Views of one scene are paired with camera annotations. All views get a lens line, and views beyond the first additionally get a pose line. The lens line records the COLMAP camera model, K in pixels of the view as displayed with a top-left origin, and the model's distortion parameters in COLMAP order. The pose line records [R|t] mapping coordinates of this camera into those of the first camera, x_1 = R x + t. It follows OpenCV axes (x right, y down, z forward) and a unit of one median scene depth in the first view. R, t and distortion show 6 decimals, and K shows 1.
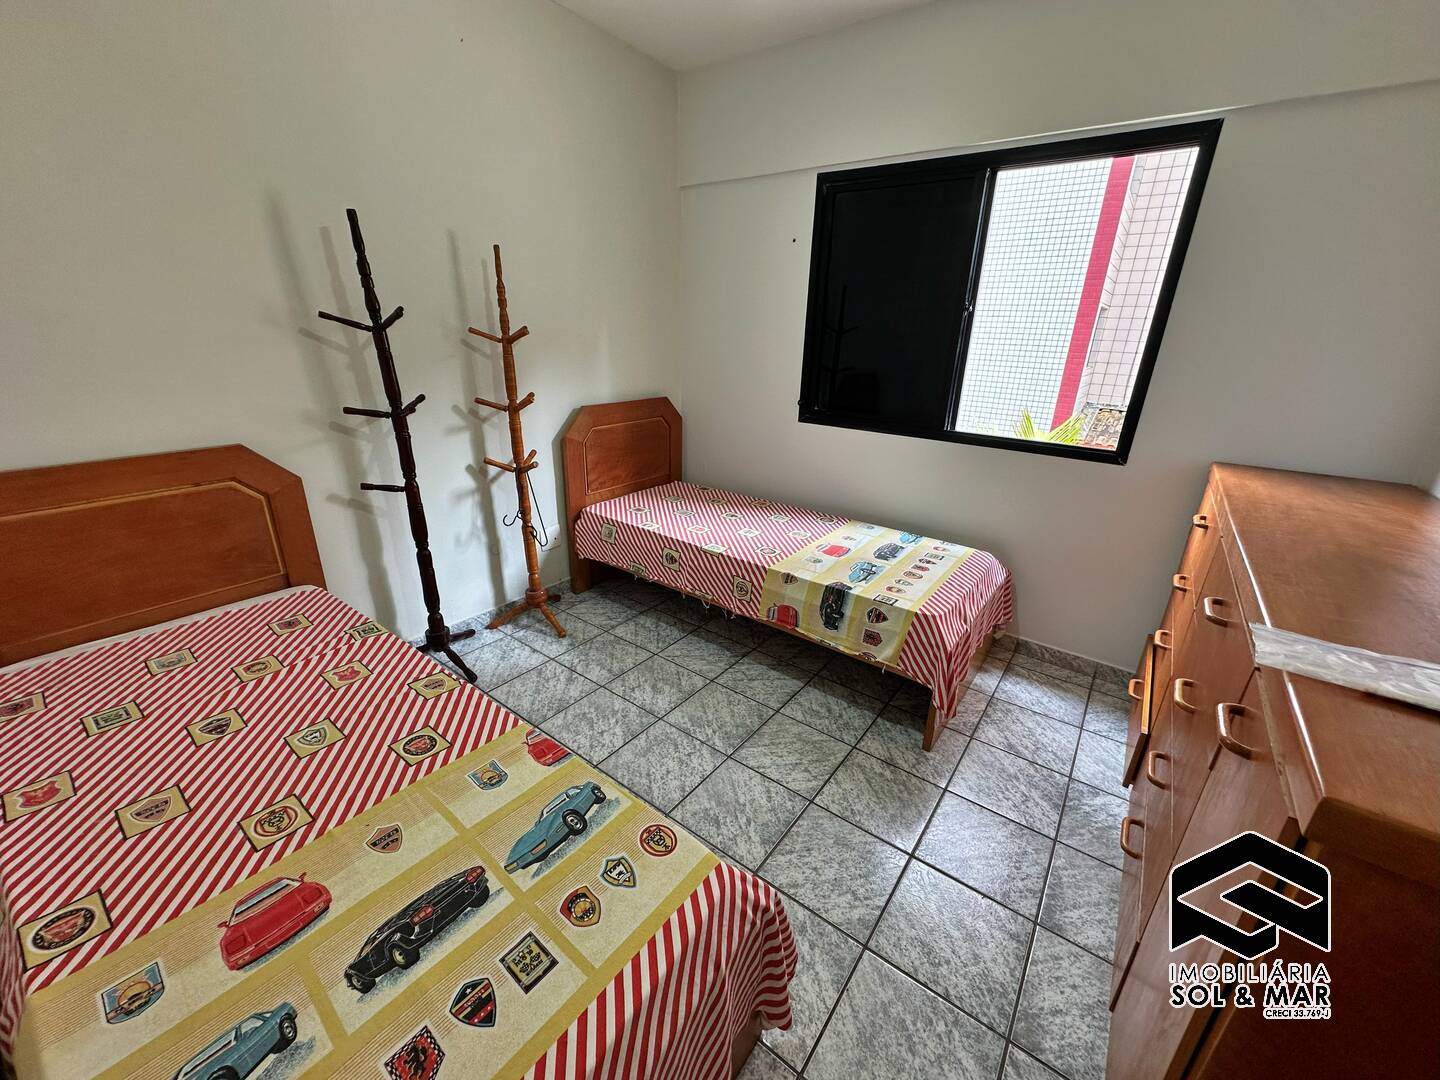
lens RADIAL K [[573.9, 0, 720.0], [0, 573.9, 540.0], [0, 0, 1]] dist [-0.002864, 0.000925]
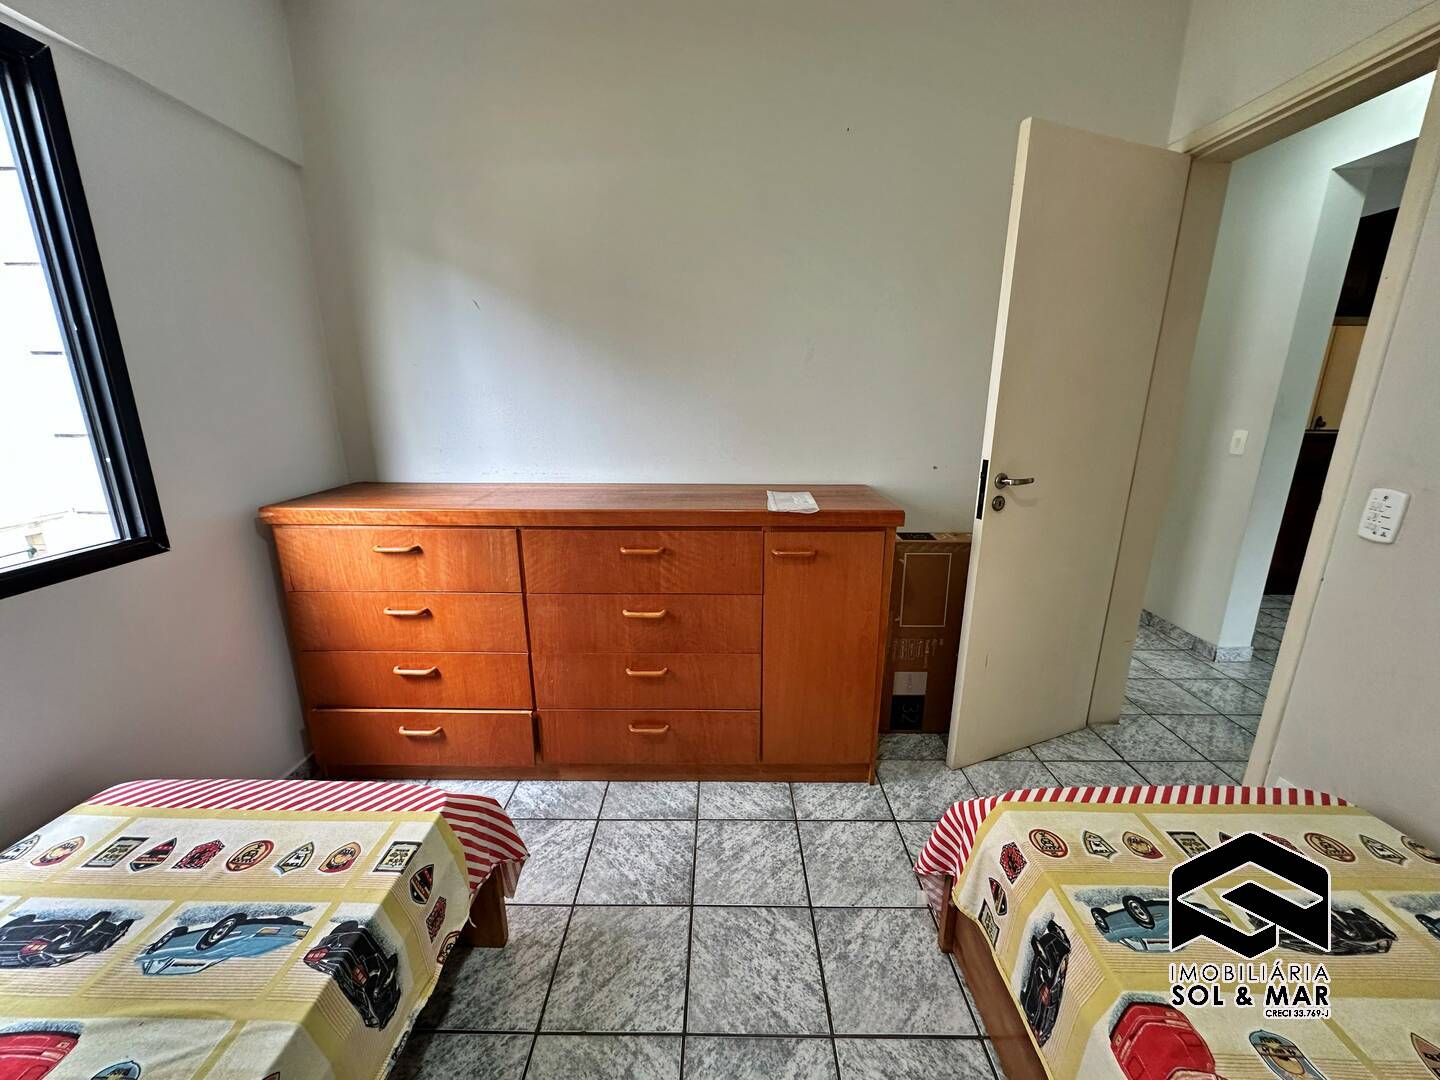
lens RADIAL K [[573.9, 0, 720.0], [0, 573.9, 540.0], [0, 0, 1]] dist [-0.002864, 0.000925]
pose [[-0.594744, -0.235248, 0.768725, -0.239941], [0.260637, 0.848151, 0.461203, -0.331535], [-0.760492, 0.474655, -0.443119, 0.933040]]
